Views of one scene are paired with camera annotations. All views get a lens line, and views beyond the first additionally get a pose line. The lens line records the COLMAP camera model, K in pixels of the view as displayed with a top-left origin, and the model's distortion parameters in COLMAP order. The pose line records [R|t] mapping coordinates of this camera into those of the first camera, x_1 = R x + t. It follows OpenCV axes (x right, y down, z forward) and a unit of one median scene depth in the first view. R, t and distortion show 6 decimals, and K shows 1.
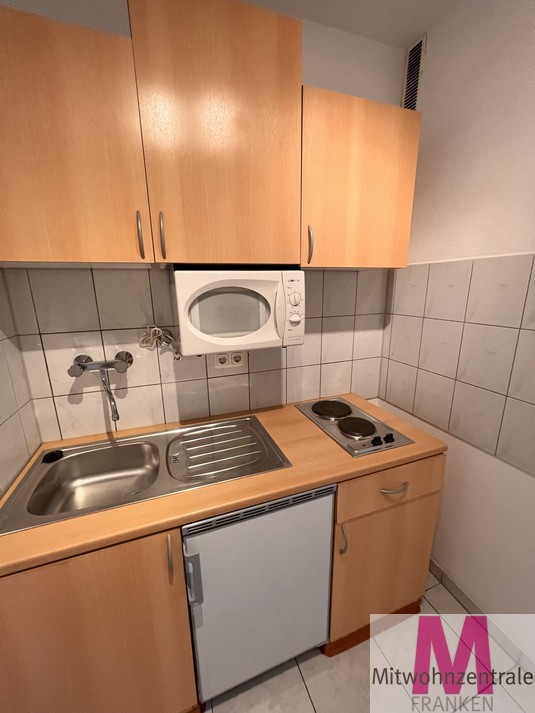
lens RADIAL K [[285.4, 0, 267.4], [0, 285.4, 356.4], [0, 0, 1]] dist [-0.002513, 0.000511]
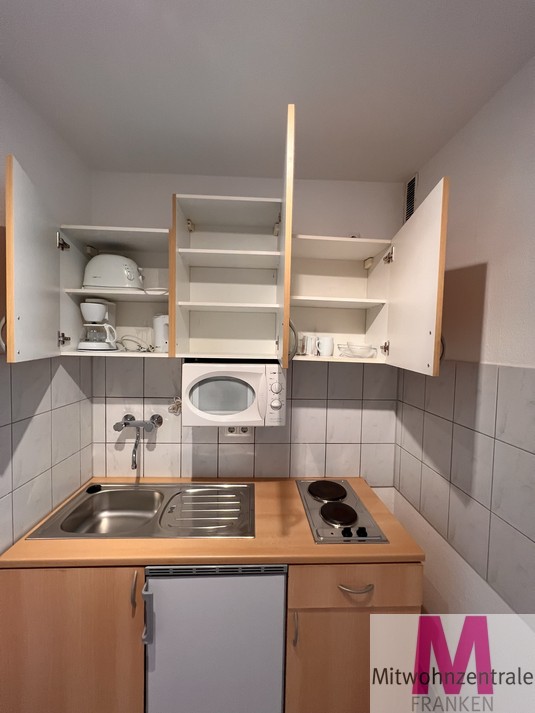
lens RADIAL K [[285.4, 0, 267.7], [0, 285.4, 356.6], [0, 0, 1]] dist [-0.002513, 0.000511]
pose [[0.954509, 0.048180, -0.294263, 0.384465], [-0.105813, 0.977363, -0.183206, -0.097949], [0.278775, 0.206009, 0.938001, -0.159937]]
